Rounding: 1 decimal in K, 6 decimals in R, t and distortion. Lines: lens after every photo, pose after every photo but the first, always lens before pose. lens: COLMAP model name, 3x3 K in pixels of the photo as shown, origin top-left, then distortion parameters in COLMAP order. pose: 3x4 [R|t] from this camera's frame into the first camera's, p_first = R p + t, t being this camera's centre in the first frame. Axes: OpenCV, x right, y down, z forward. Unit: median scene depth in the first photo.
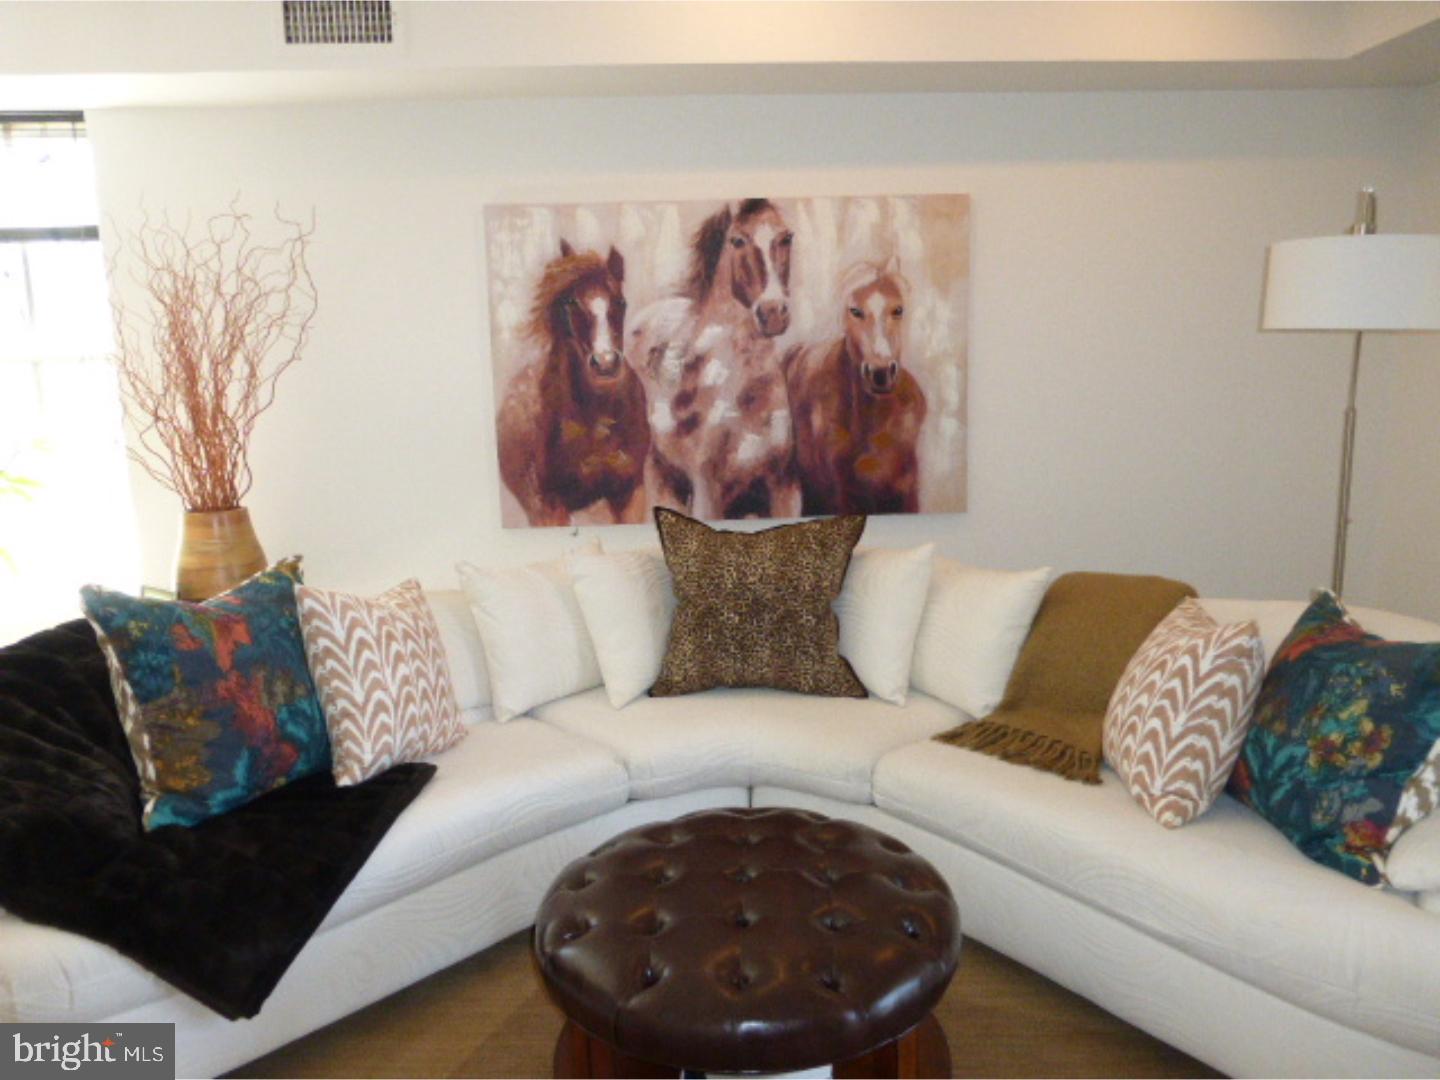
lens RADIAL K [[1046.9, 0, 749.1], [0, 1046.9, 557.1], [0, 0, 1]] dist [-0.102513, 0.137797]
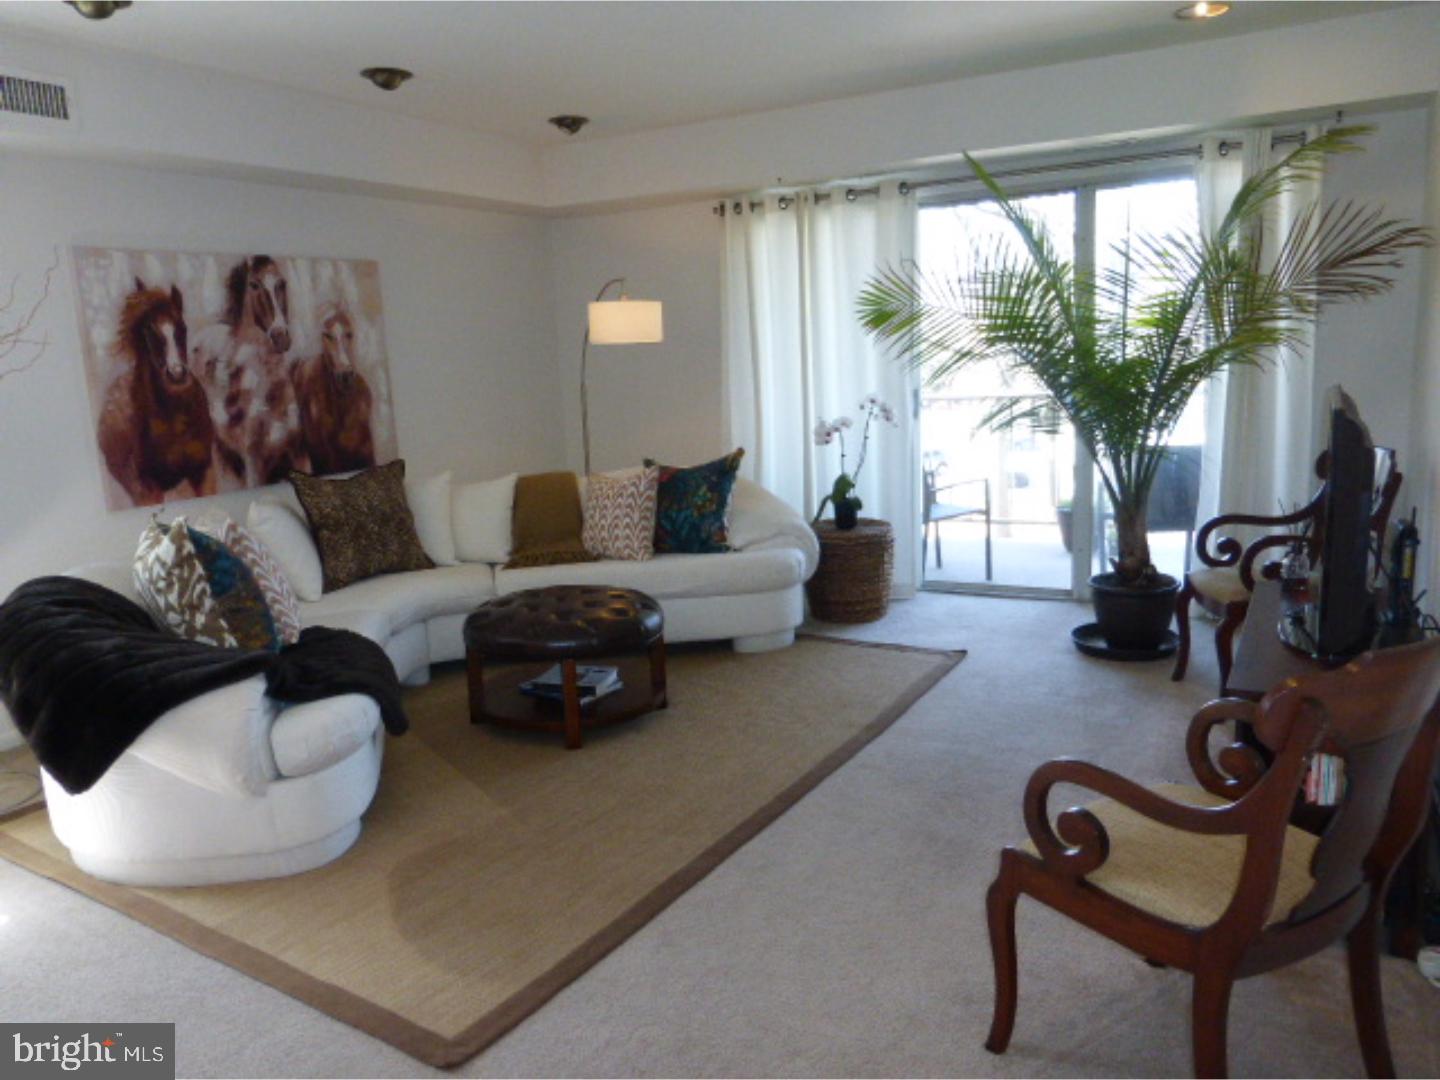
lens RADIAL K [[1073.2, 0, 720.0], [0, 1073.2, 540.0], [0, 0, 1]] dist [-0.041980, 0.054901]
pose [[0.529859, -0.154347, 0.833922, -0.923377], [0.194636, 0.979185, 0.057565, 0.072769], [-0.825449, 0.131810, 0.548872, -0.264005]]
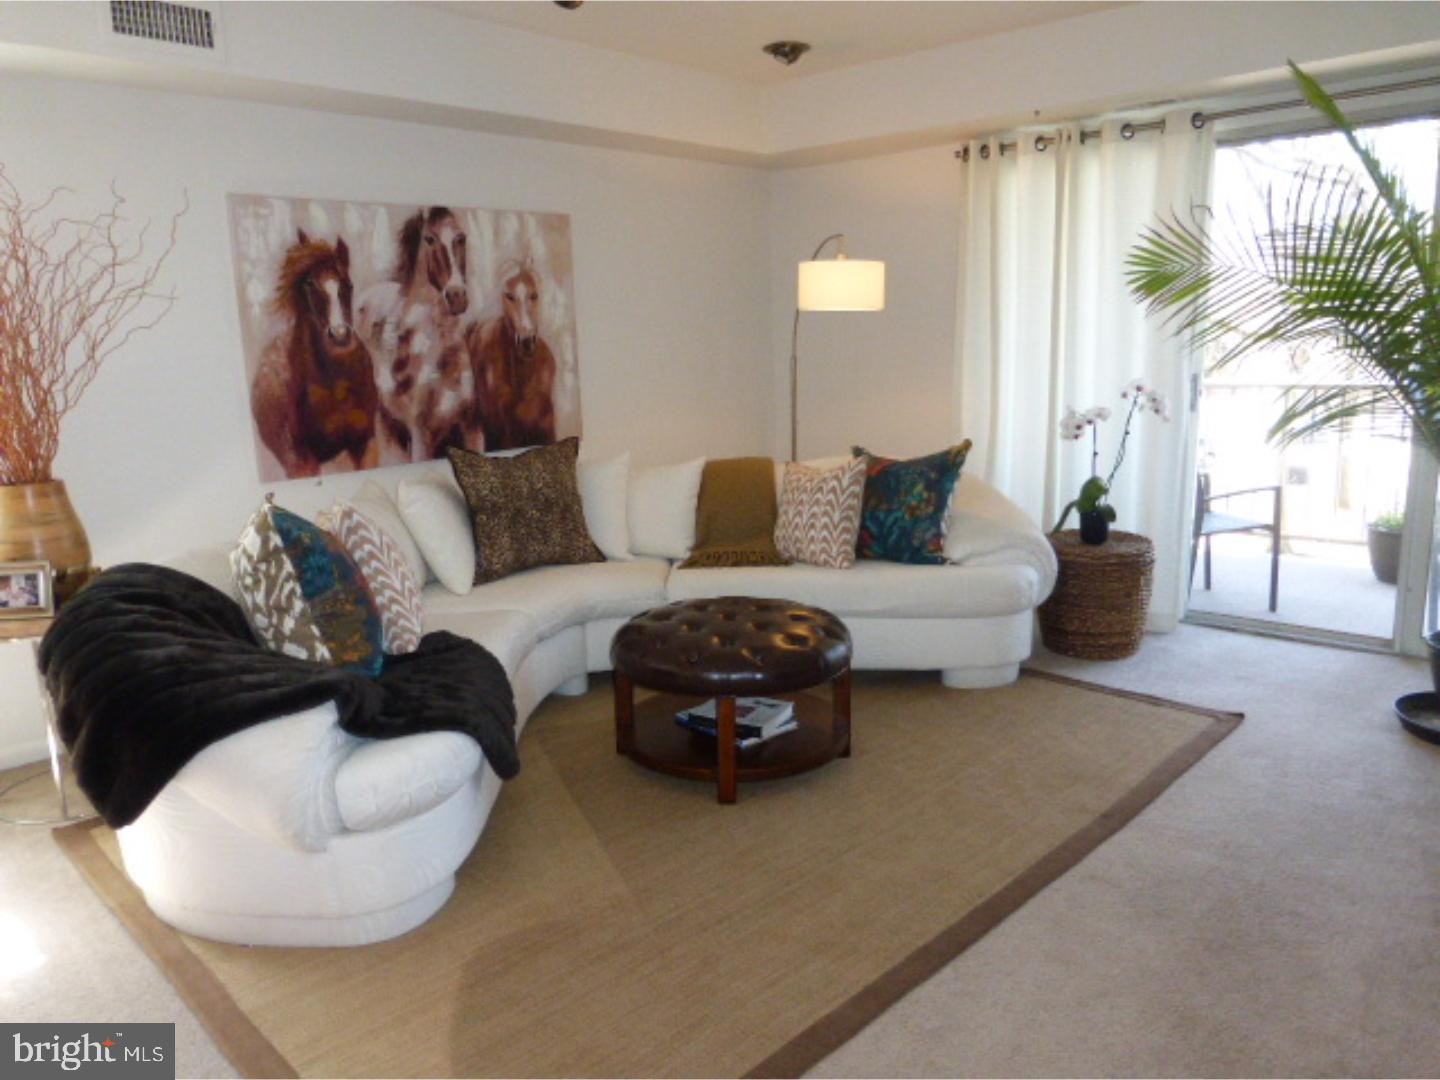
lens RADIAL K [[1066.0, 0, 728.6], [0, 1066.0, 543.0], [0, 0, 1]] dist [-0.031446, 0.034080]
pose [[0.704882, -0.139307, 0.695511, -0.705037], [0.147725, 0.987856, 0.048147, 0.056227], [-0.693772, 0.068806, 0.716901, -0.164810]]
